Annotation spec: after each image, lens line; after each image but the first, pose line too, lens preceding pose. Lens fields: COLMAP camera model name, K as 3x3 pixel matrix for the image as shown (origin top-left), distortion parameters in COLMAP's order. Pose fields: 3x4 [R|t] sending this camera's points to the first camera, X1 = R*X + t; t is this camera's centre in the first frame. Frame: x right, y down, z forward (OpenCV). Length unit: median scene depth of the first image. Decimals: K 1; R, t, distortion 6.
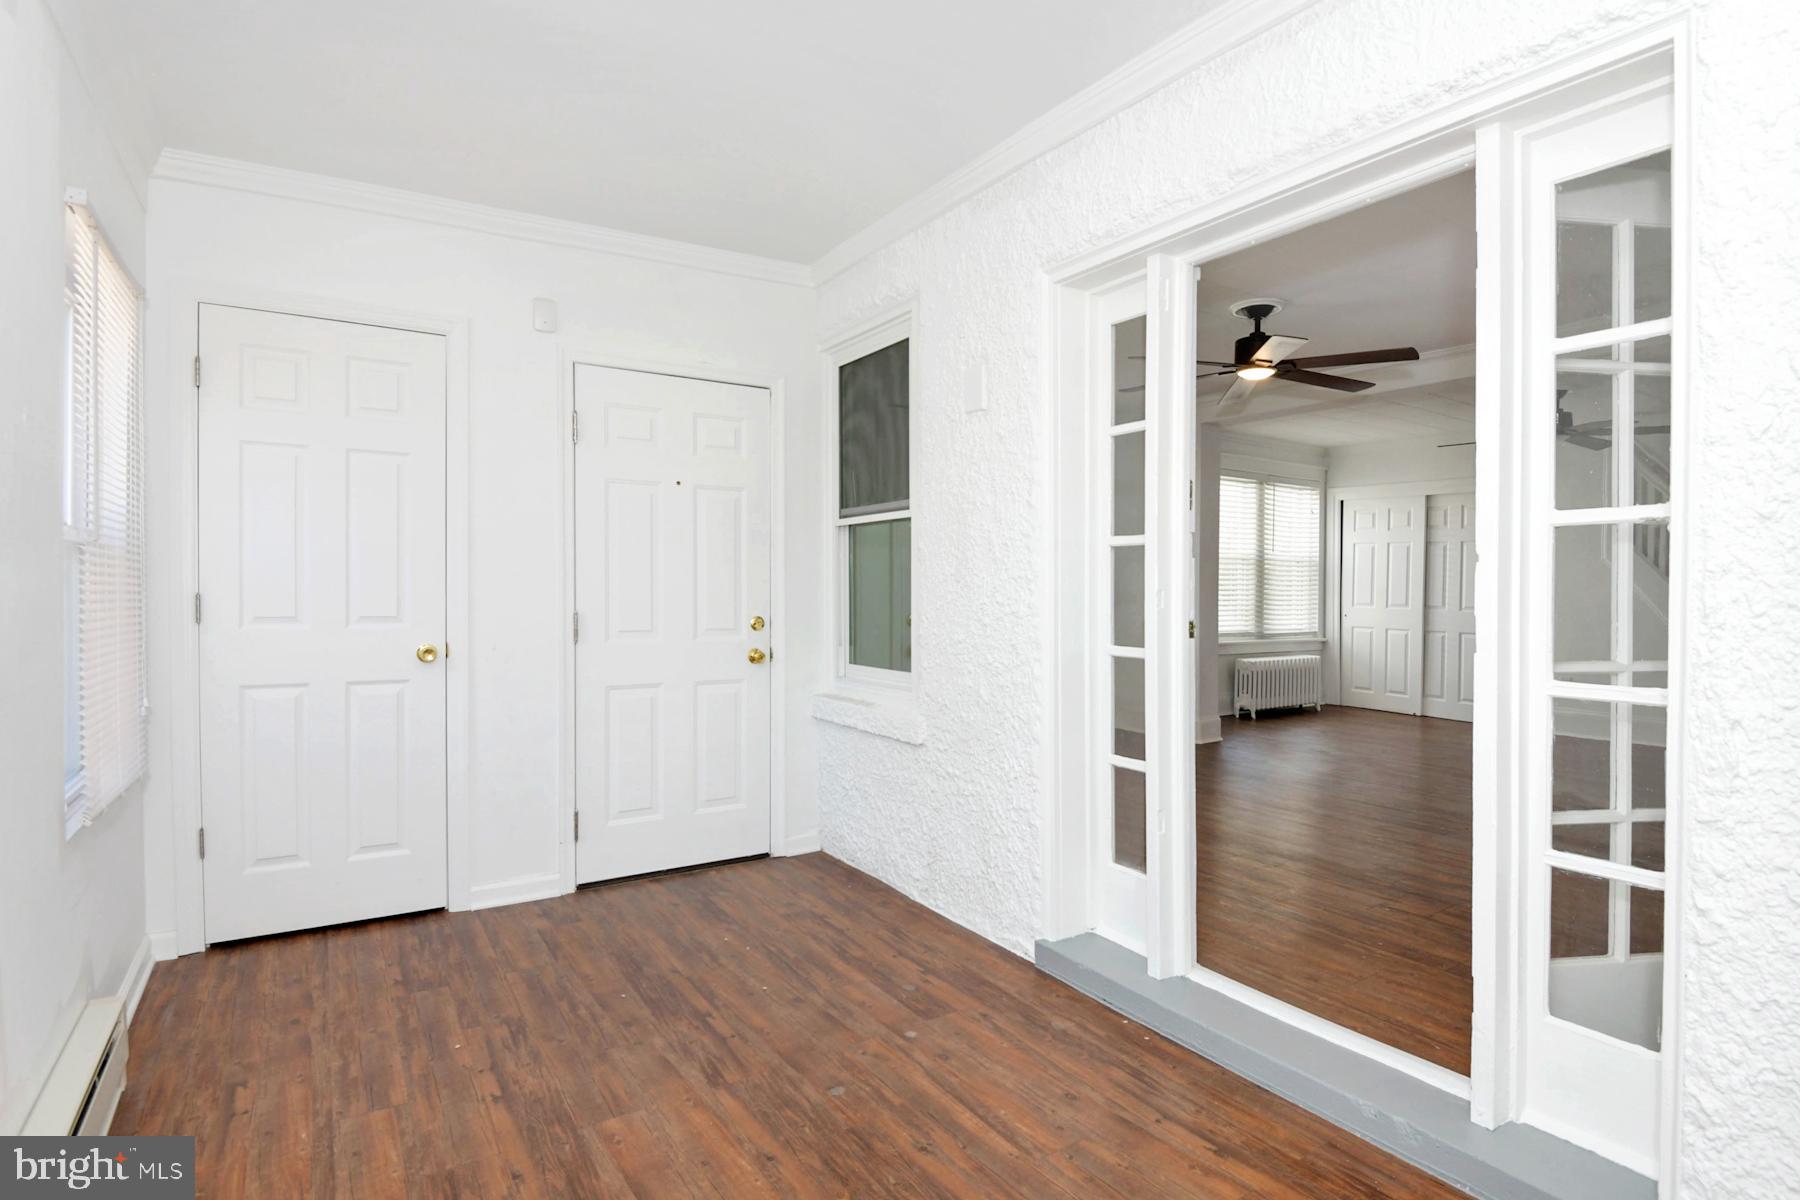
lens RADIAL K [[872.4, 0, 905.0], [0, 872.4, 599.9], [0, 0, 1]] dist [-0.017814, -0.005802]
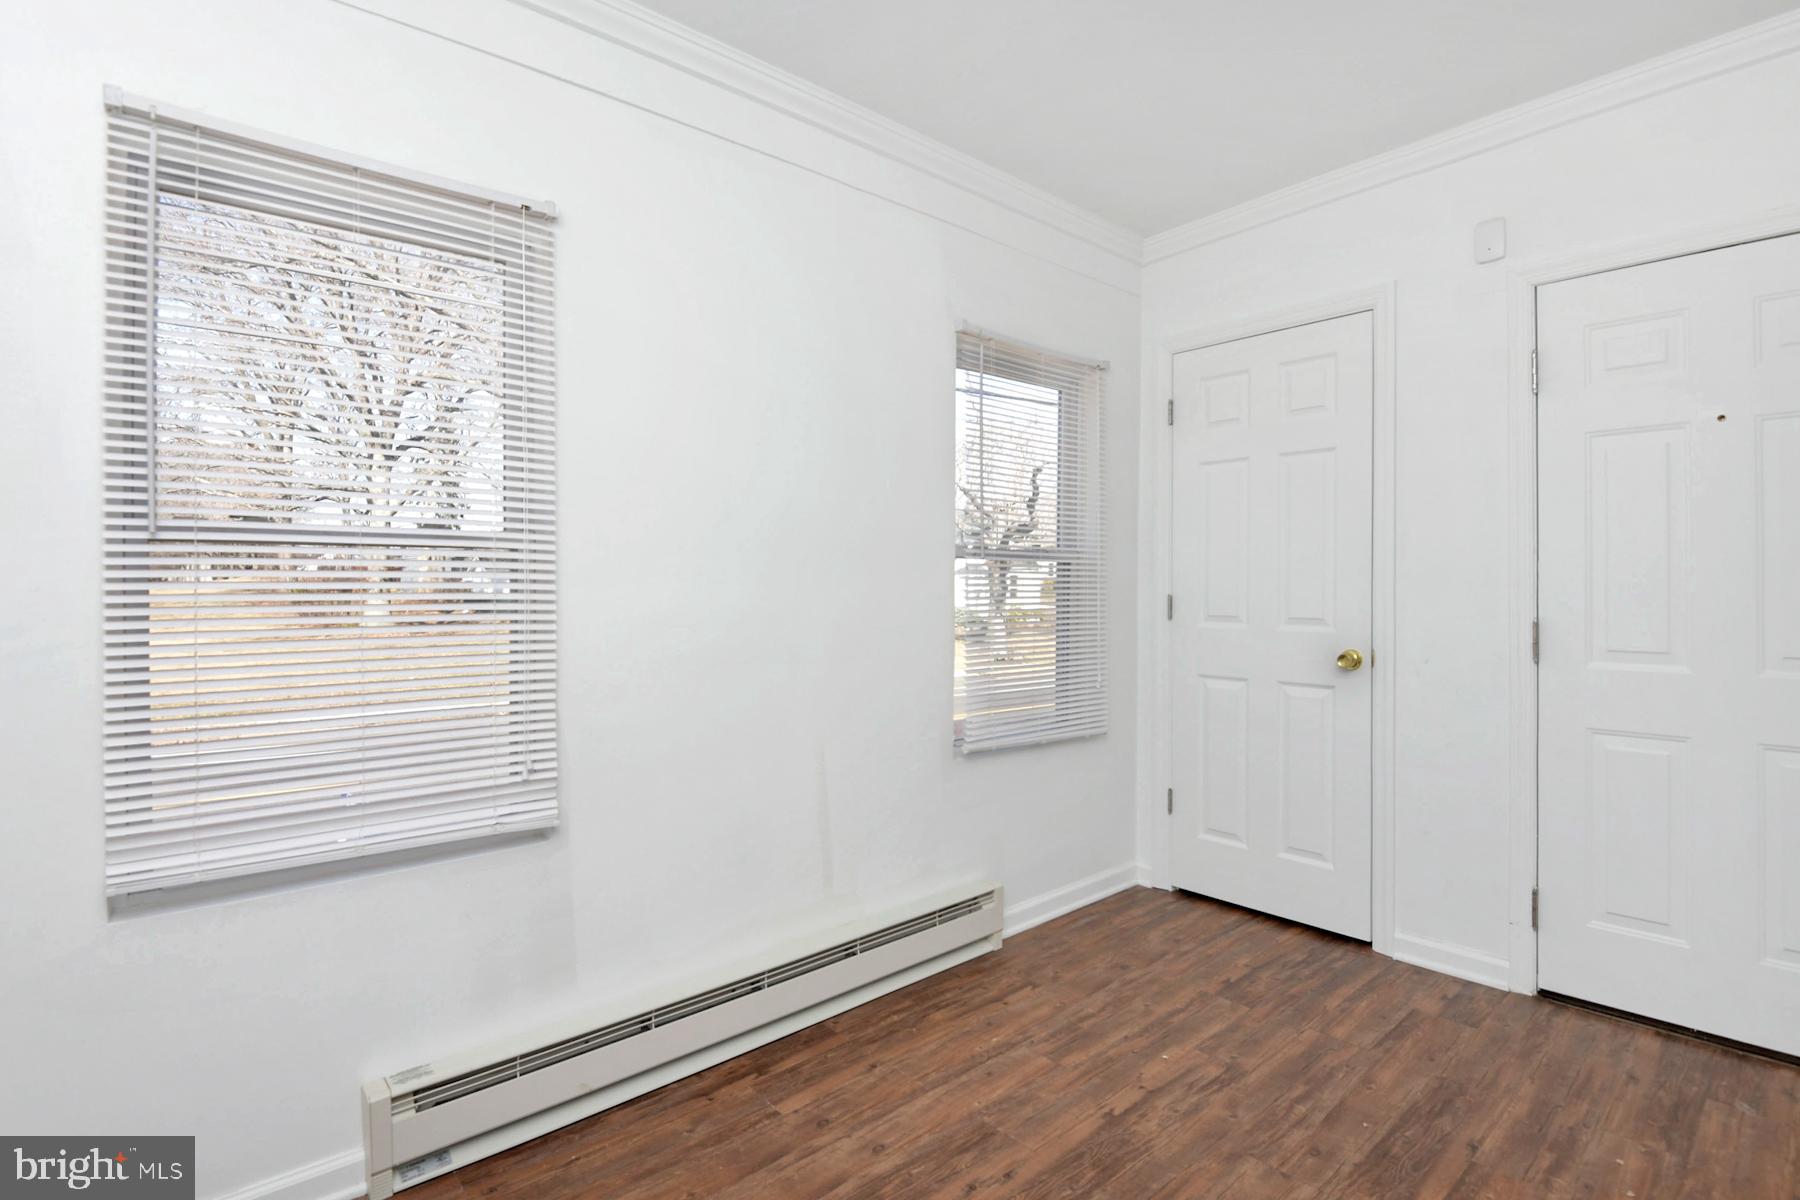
lens RADIAL K [[872.4, 0, 902.2], [0, 872.4, 590.1], [0, 0, 1]] dist [-0.017814, -0.005802]
pose [[0.175932, 0.004336, -0.984393, 0.315235], [-0.015989, 0.999871, 0.001547, -0.003824], [0.984273, 0.015468, 0.175978, 0.430688]]
